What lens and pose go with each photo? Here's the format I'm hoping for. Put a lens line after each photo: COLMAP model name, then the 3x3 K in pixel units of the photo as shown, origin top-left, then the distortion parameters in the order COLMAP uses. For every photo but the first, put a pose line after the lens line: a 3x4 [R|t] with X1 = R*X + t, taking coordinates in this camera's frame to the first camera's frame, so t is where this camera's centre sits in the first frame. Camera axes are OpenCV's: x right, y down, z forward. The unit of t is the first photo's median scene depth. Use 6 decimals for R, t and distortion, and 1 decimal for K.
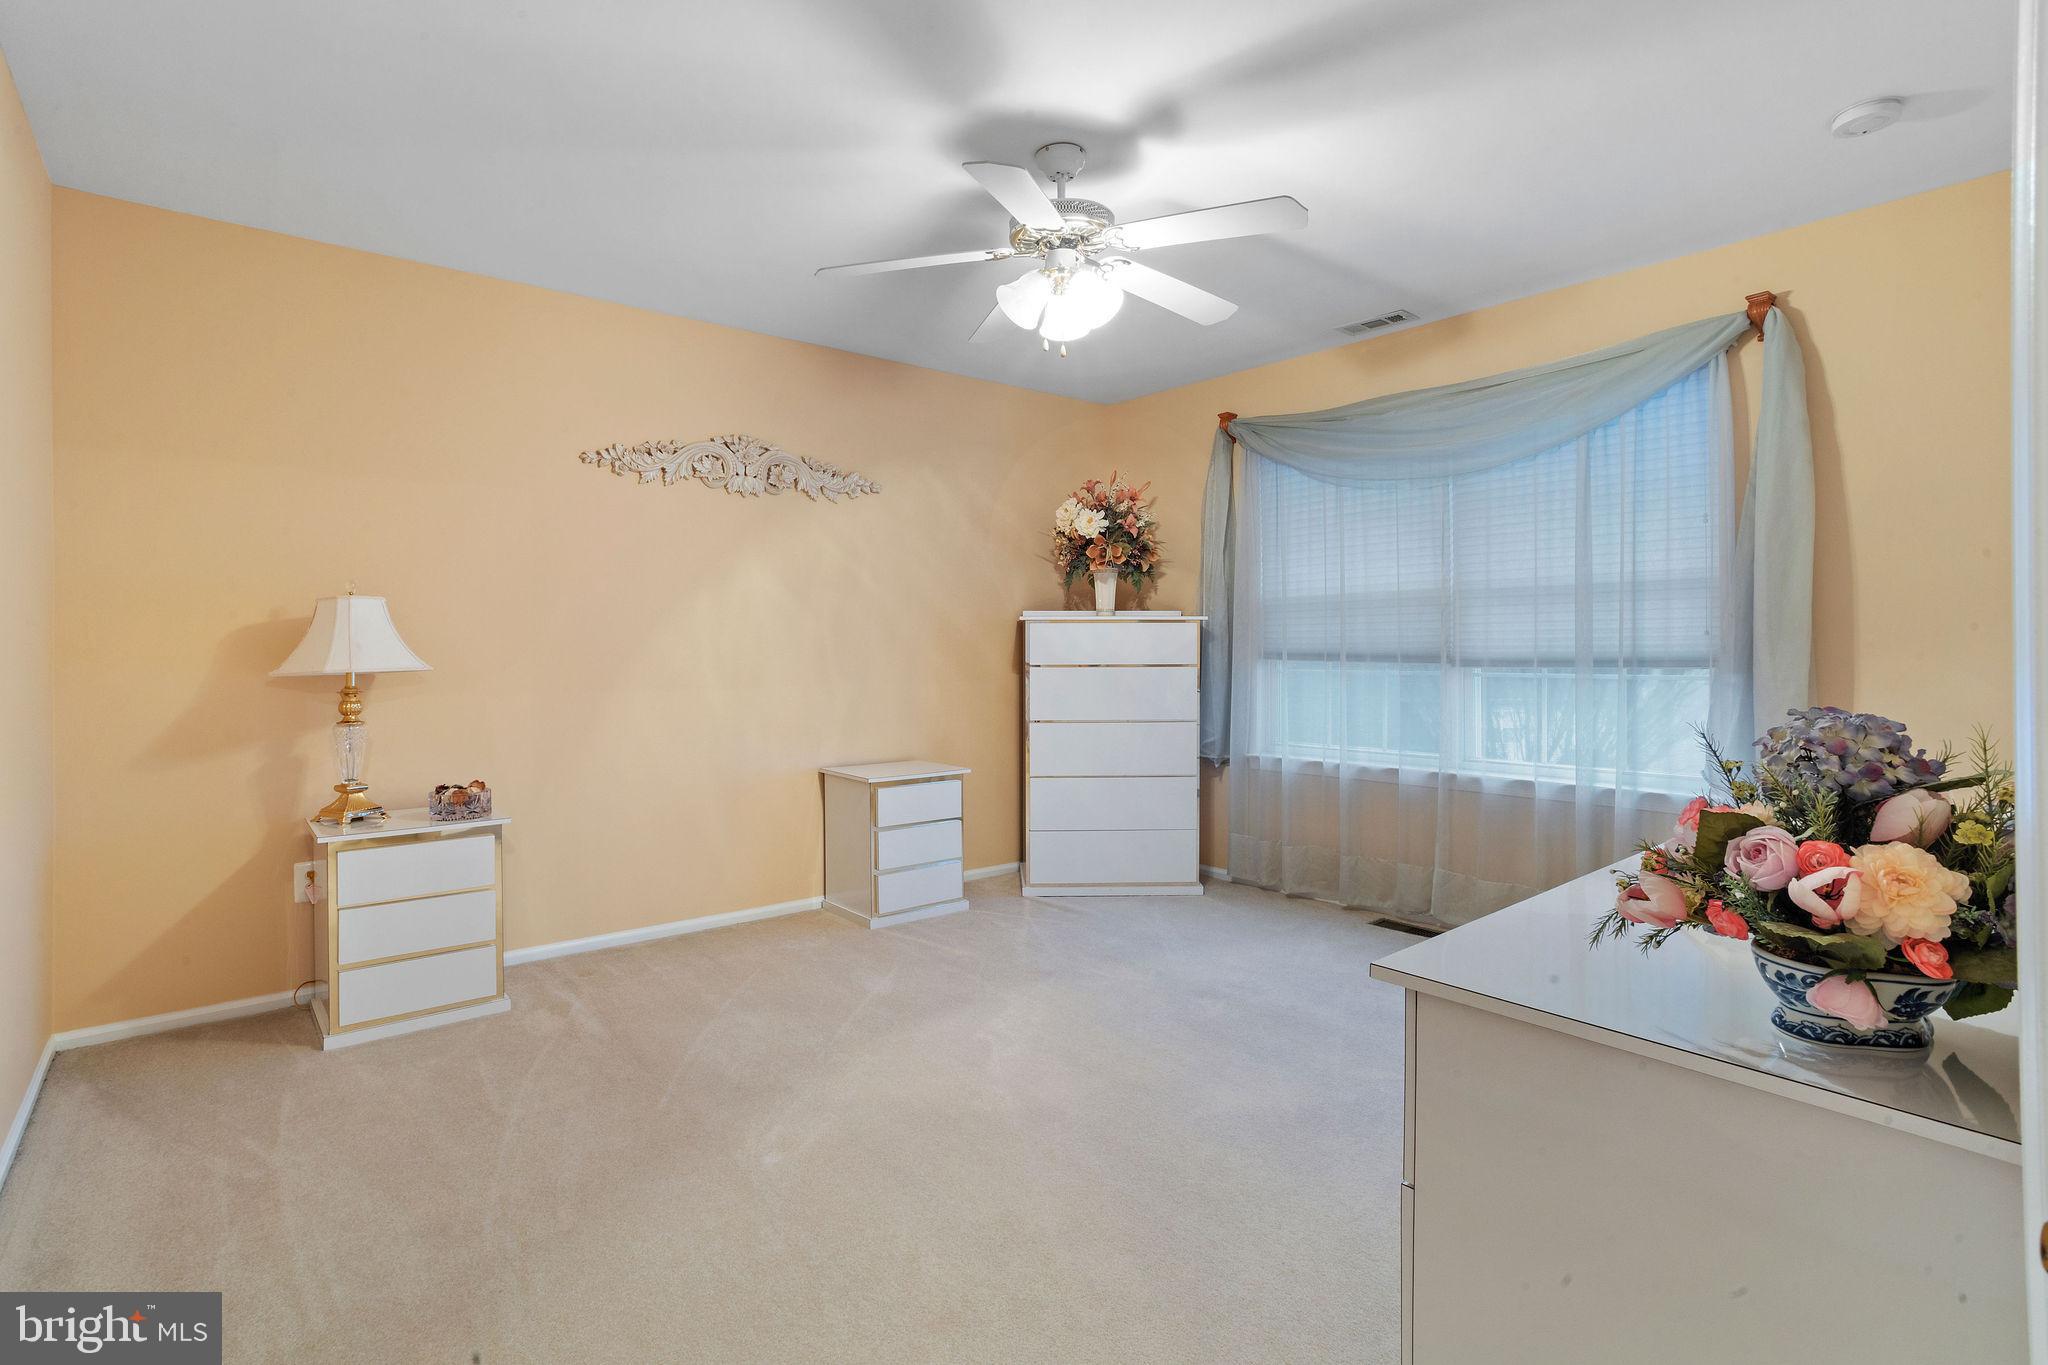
lens RADIAL K [[988.5, 0, 1014.1], [0, 988.5, 668.6], [0, 0, 1]] dist [-0.020665, 0.015634]
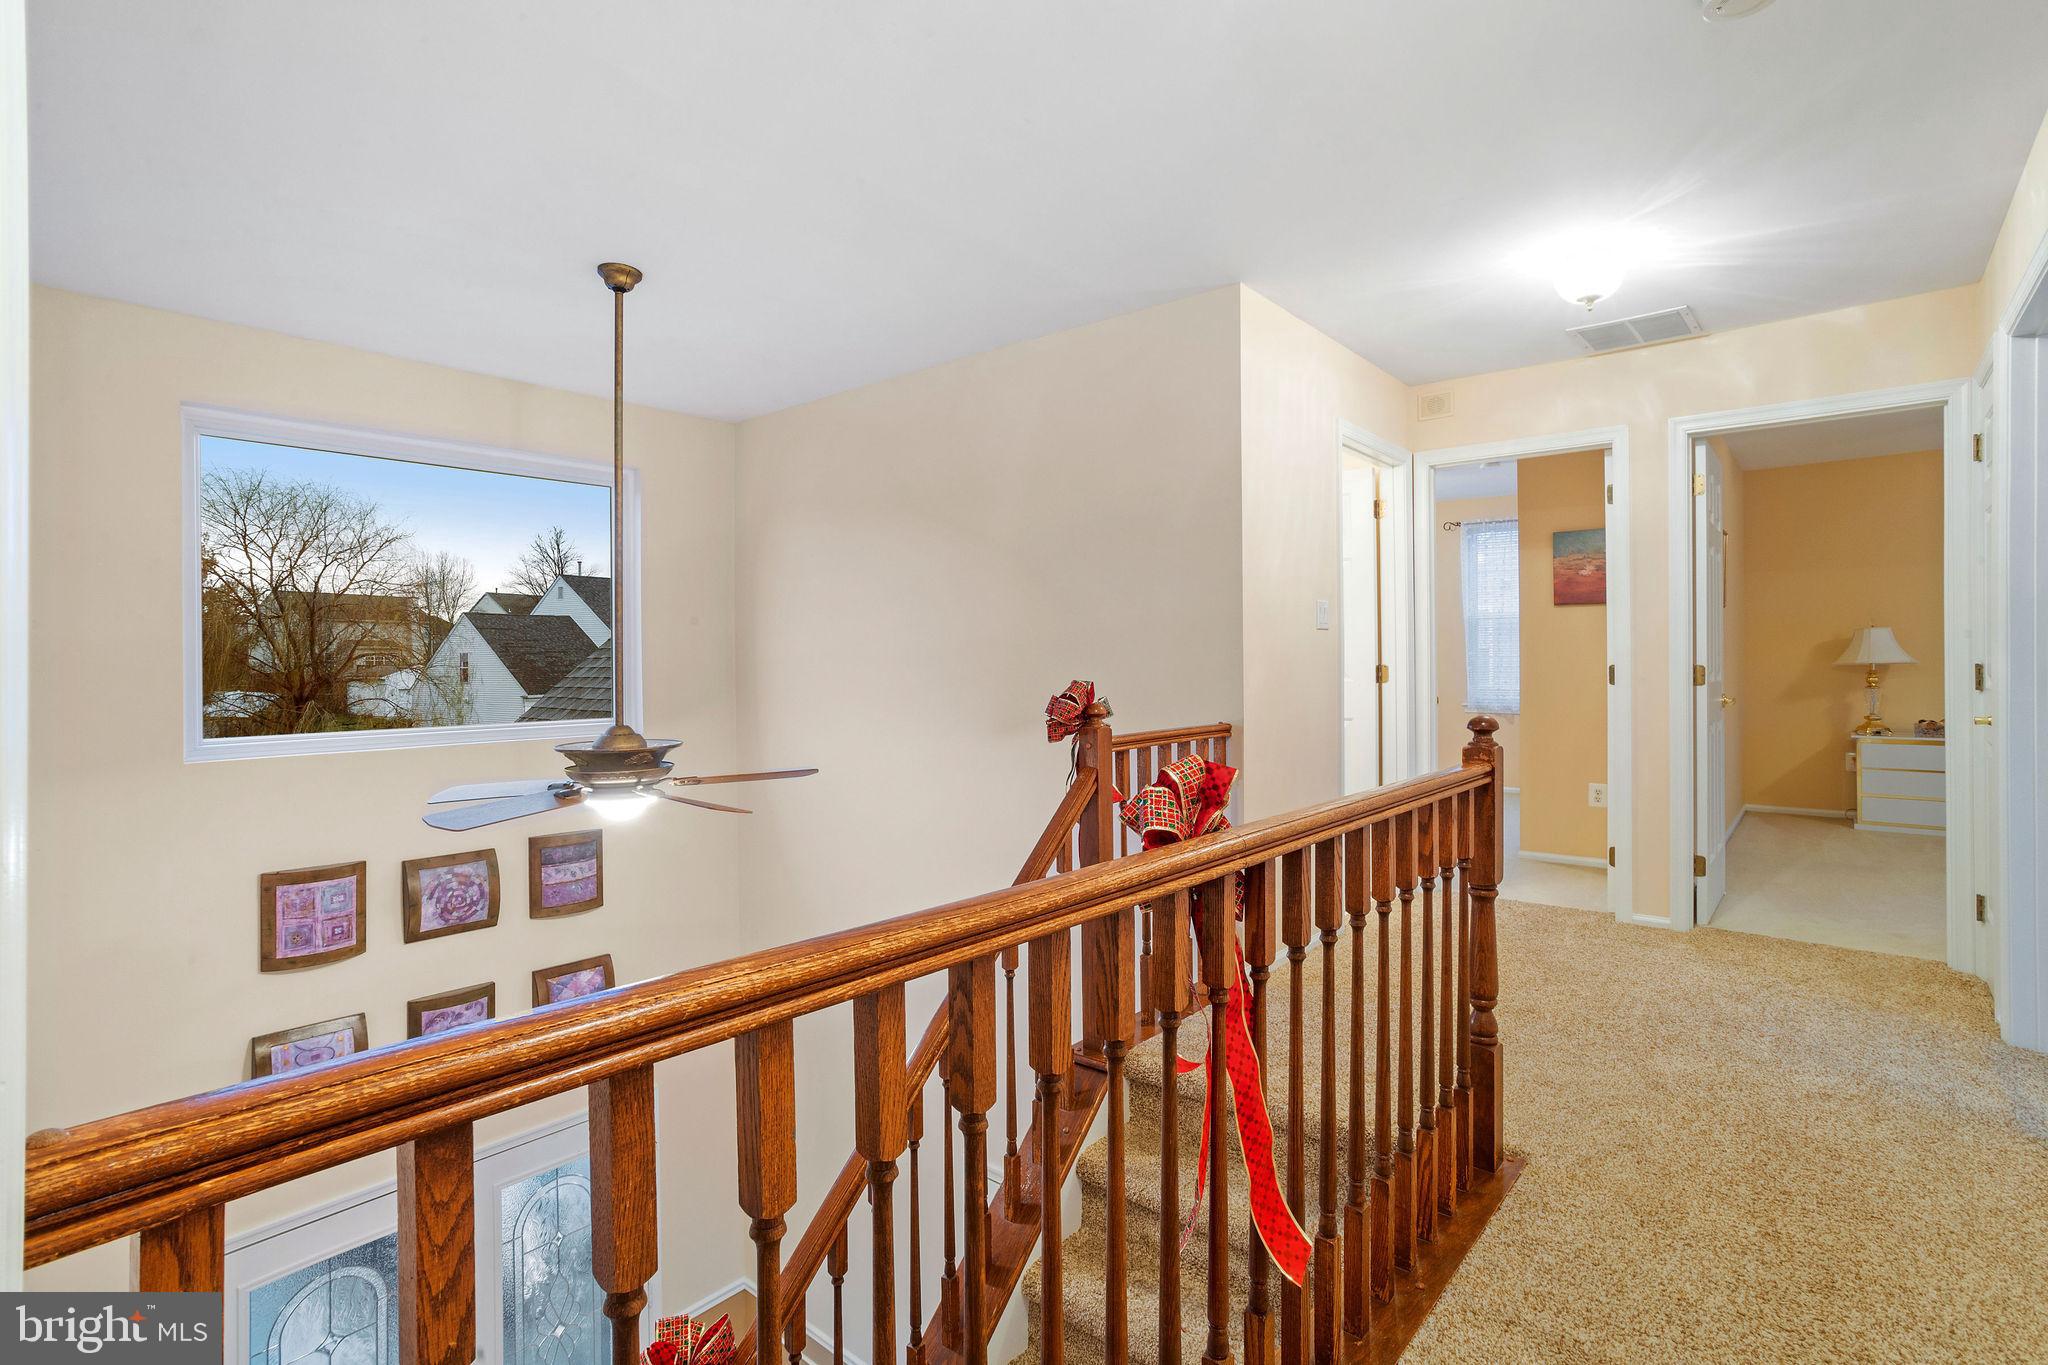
lens RADIAL K [[988.5, 0, 1013.9], [0, 988.5, 664.0], [0, 0, 1]] dist [-0.020665, 0.015634]
pose [[0.196443, 0.006254, -0.980495, 1.033388], [-0.005133, 0.999973, 0.005350, 0.003769], [0.980502, 0.003982, 0.196470, -1.227915]]
